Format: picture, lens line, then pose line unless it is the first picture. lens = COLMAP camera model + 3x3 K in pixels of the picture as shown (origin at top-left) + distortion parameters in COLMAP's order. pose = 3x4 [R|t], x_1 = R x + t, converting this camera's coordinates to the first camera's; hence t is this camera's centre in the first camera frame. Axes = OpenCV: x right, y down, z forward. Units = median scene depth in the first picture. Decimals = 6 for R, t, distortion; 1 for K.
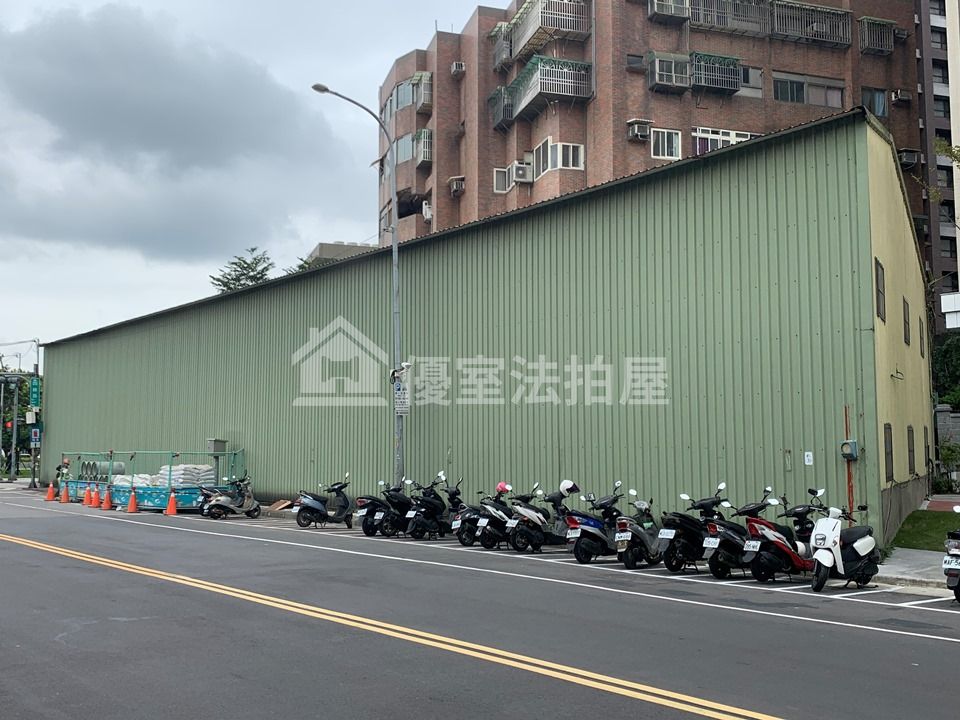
lens RADIAL K [[957.3, 0, 480.0], [0, 957.3, 360.0], [0, 0, 1]] dist [0.000802, -0.008189]
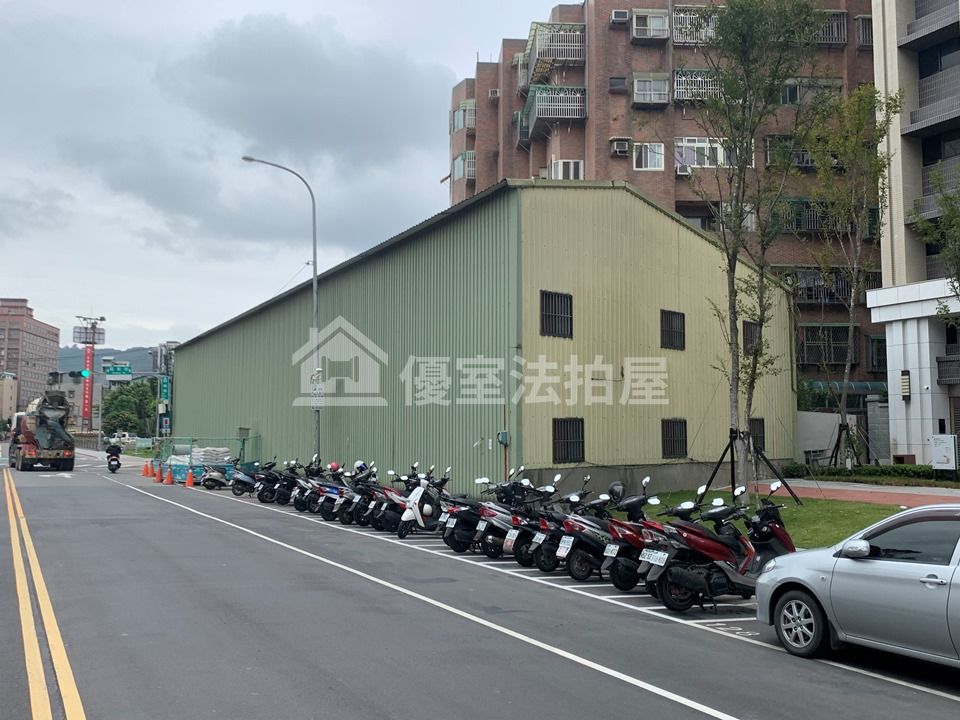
lens RADIAL K [[962.1, 0, 480.0], [0, 962.1, 360.0], [0, 0, 1]] dist [-0.014268, -0.003588]
pose [[0.967600, -0.017693, -0.251868, 0.277009], [0.022441, 0.999620, 0.015990, -0.015187], [0.251489, -0.021124, 0.967630, -0.112478]]
